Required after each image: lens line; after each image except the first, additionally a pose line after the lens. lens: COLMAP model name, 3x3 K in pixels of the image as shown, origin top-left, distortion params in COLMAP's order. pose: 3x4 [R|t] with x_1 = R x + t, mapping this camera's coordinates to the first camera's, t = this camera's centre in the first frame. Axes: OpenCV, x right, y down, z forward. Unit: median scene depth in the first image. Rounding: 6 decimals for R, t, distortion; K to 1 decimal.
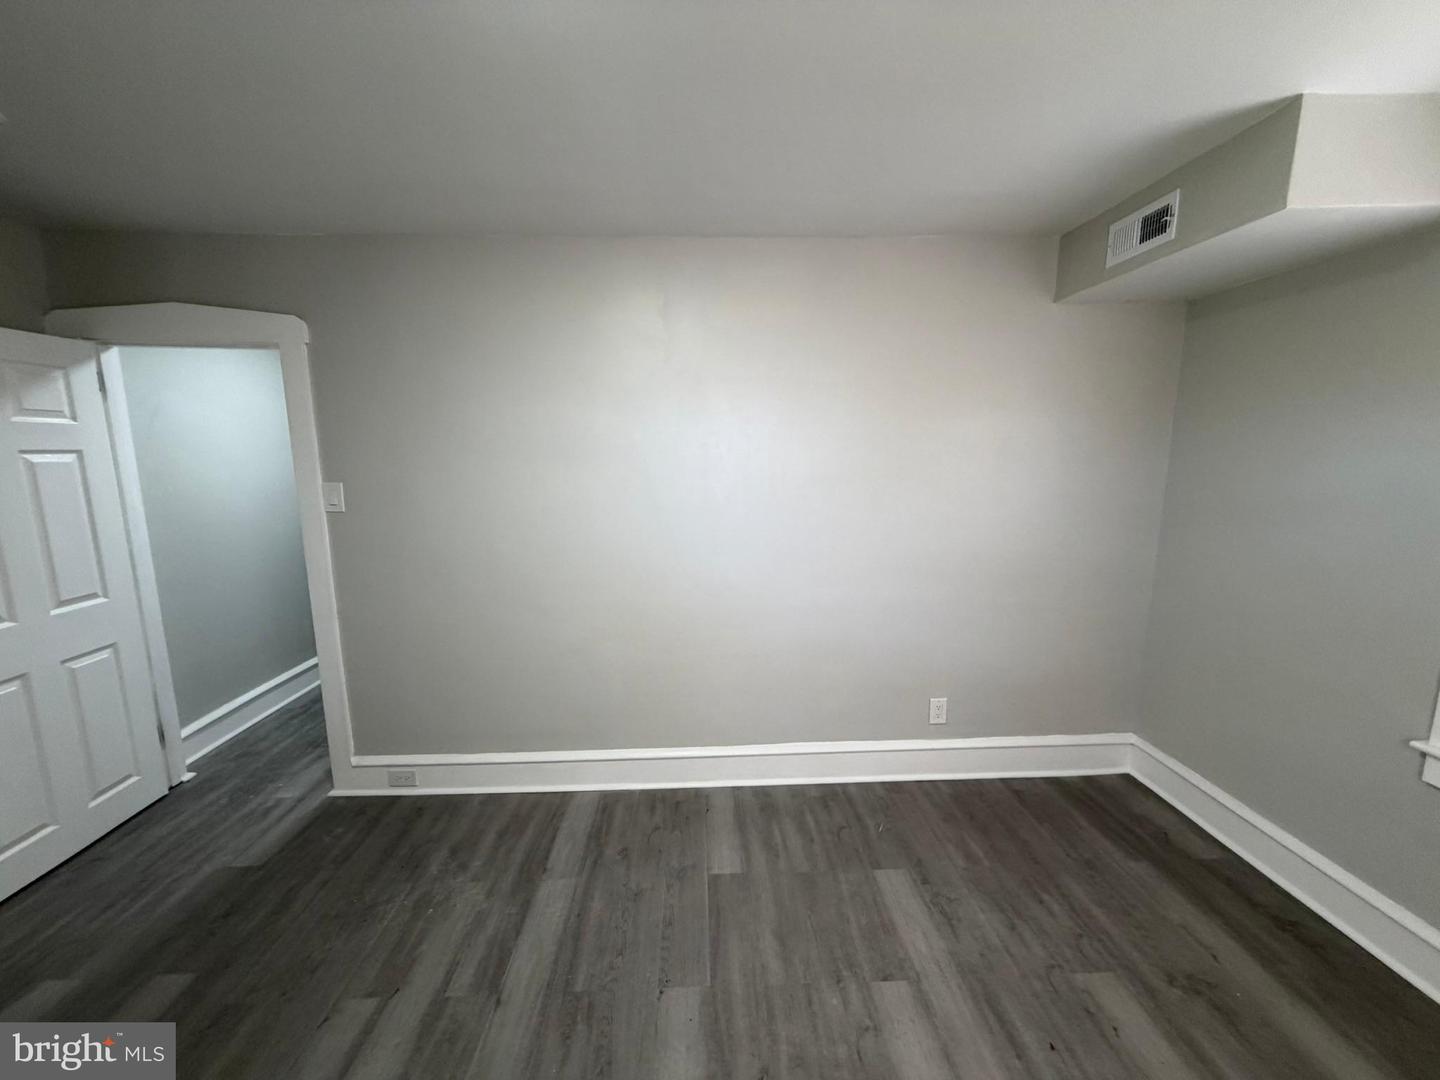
lens RADIAL K [[576.1, 0, 716.7], [0, 576.1, 542.8], [0, 0, 1]] dist [0.001319, 0.000297]
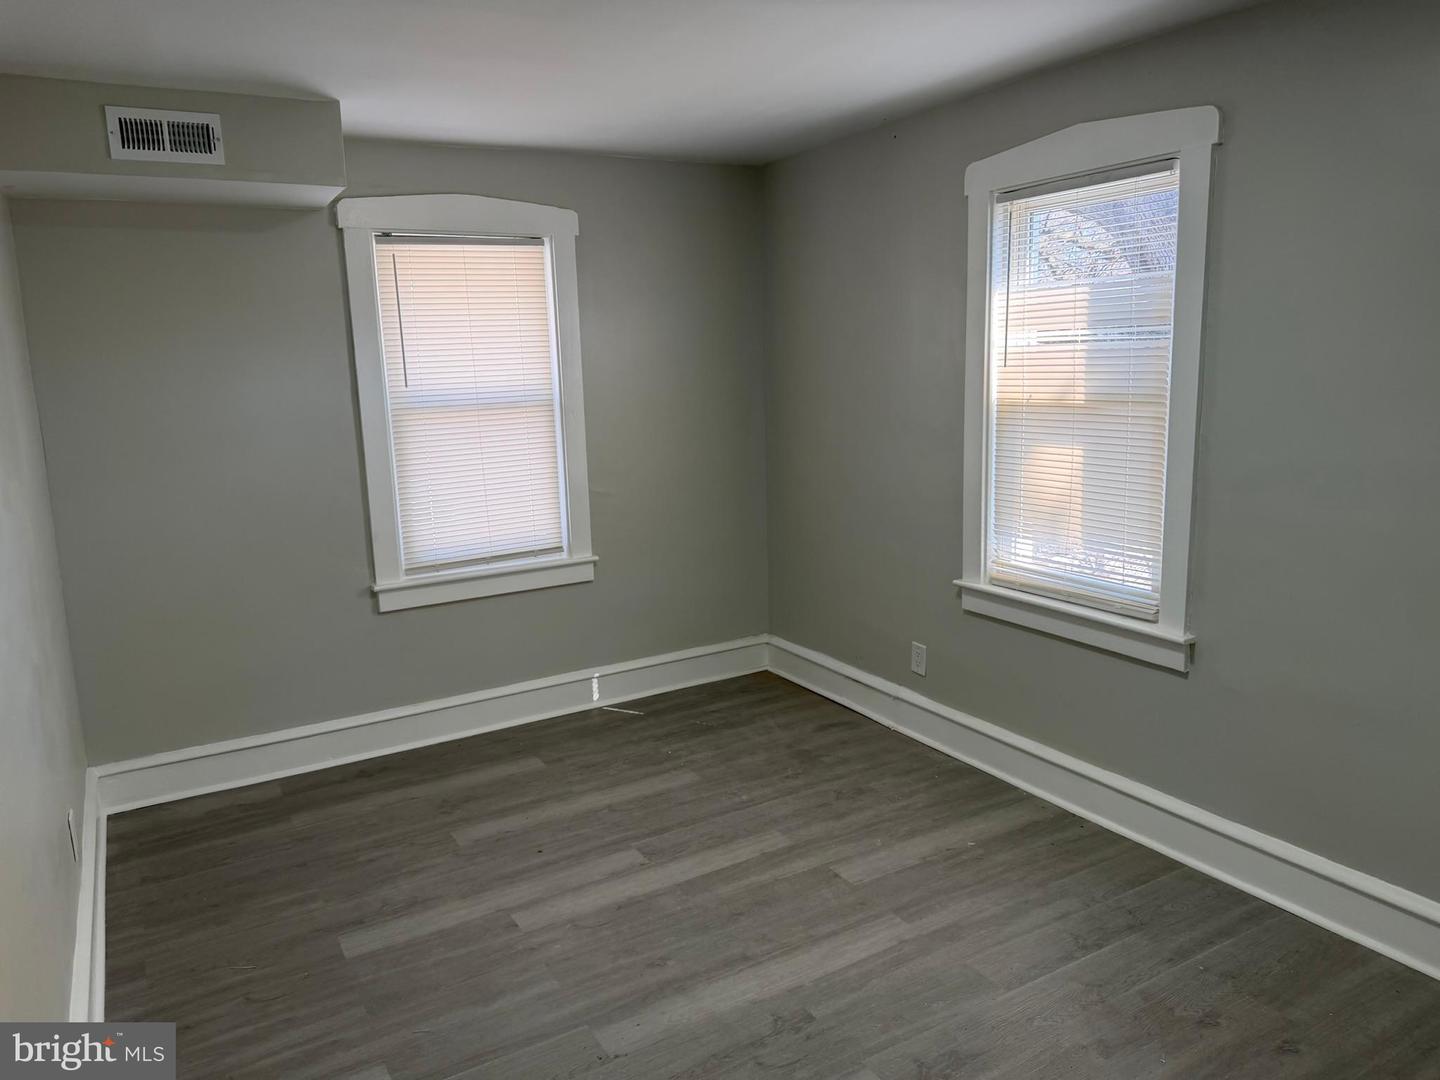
lens RADIAL K [[1018.4, 0, 714.4], [0, 1018.4, 542.3], [0, 0, 1]] dist [0.099979, -0.115236]
pose [[-0.470711, -0.140037, 0.871103, -1.016321], [0.178494, 0.951793, 0.249460, -0.177160], [-0.864044, 0.272911, -0.423023, 1.008679]]
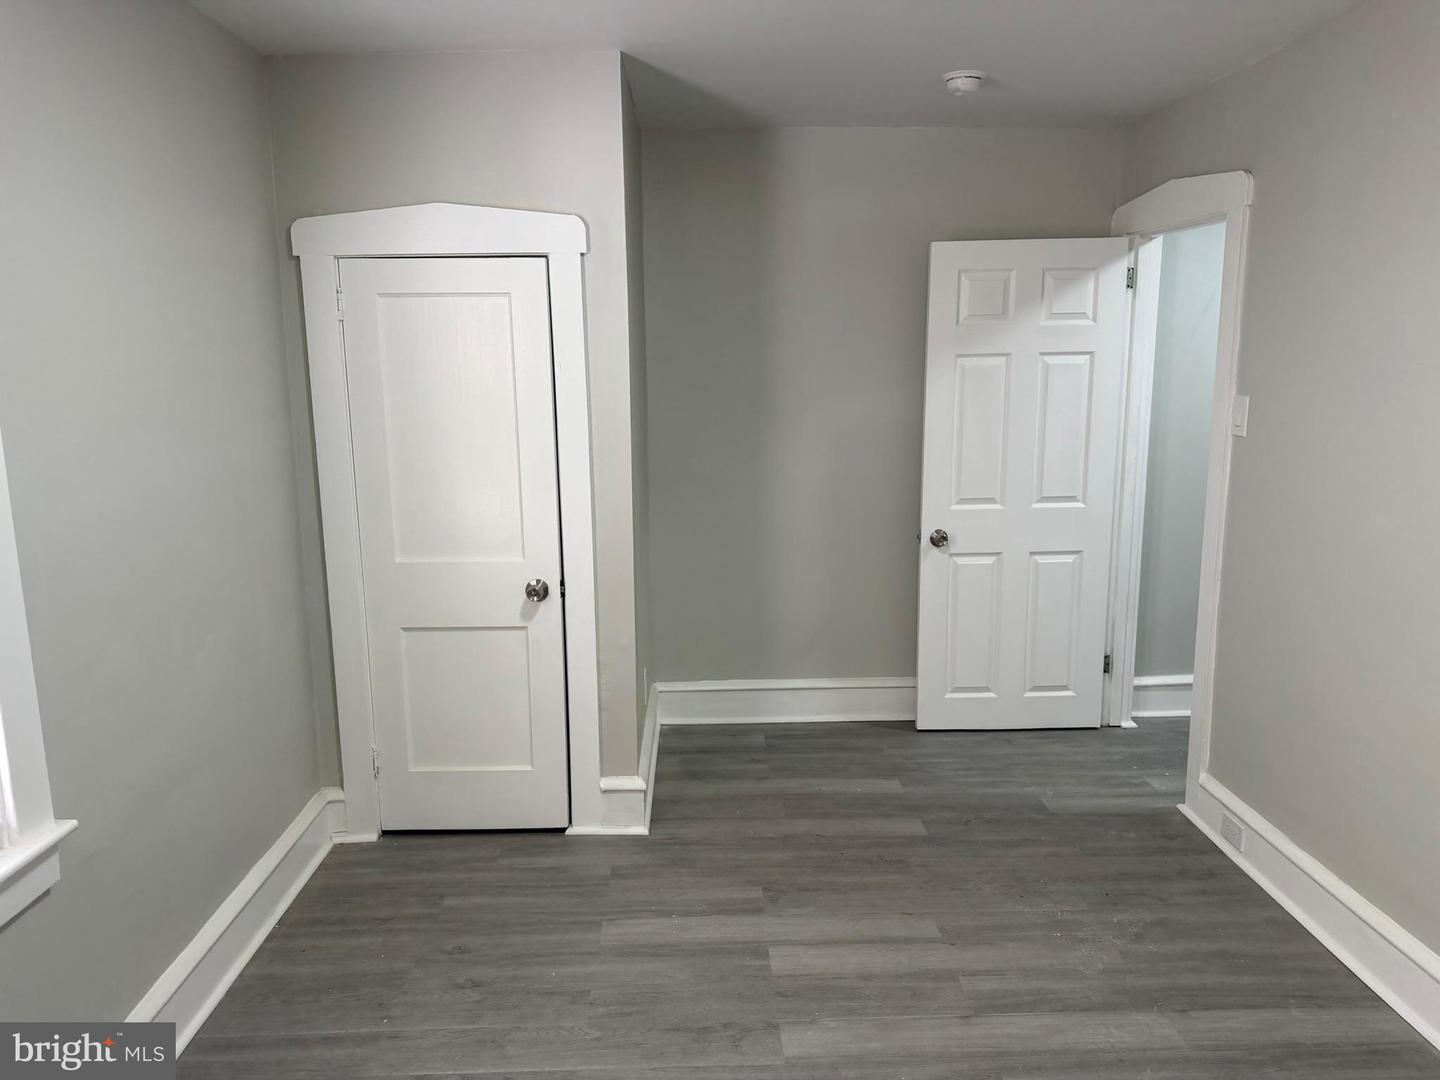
lens RADIAL K [[1018.4, 0, 714.4], [0, 1018.4, 542.3], [0, 0, 1]] dist [0.099979, -0.115236]
pose [[-0.003864, 0.182830, -0.983137, 0.746803], [-0.150881, 0.971783, 0.181311, -0.068947], [0.988544, 0.149037, 0.023830, 0.383264]]
